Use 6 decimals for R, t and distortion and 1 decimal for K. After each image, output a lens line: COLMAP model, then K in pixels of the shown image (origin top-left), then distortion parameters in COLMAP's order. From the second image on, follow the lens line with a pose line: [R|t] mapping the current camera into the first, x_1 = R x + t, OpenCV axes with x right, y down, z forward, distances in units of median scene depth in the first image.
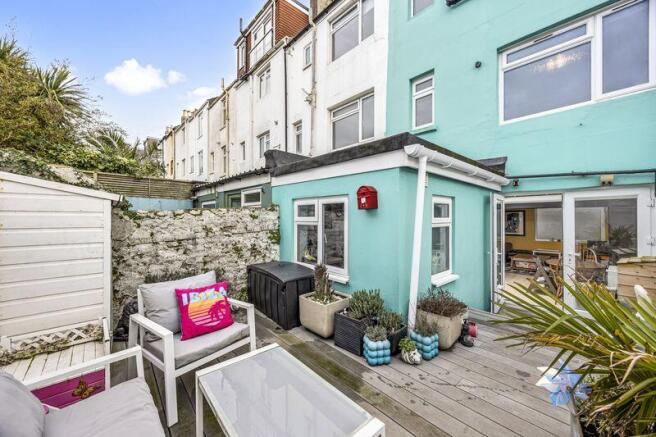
lens RADIAL K [[251.2, 0, 328.3], [0, 251.2, 218.3], [0, 0, 1]] dist [-0.001395, -0.000923]
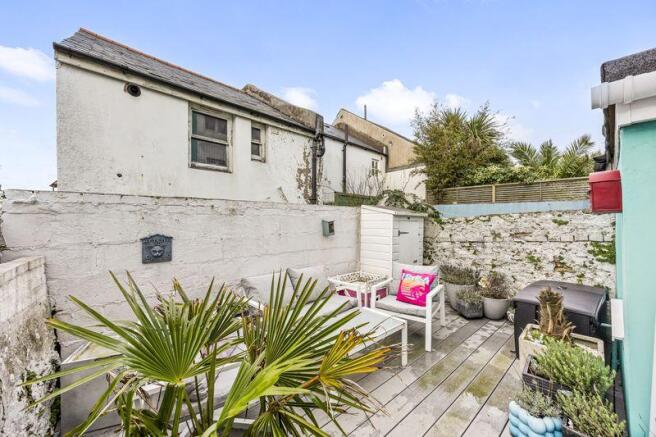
lens RADIAL K [[251.2, 0, 327.5], [0, 251.2, 217.6], [0, 0, 1]] dist [-0.001395, -0.000923]
pose [[-0.002384, -0.011578, -0.999930, 0.542663], [0.001422, 0.999932, -0.011582, -0.014570], [0.999996, -0.001449, -0.002367, 0.287321]]
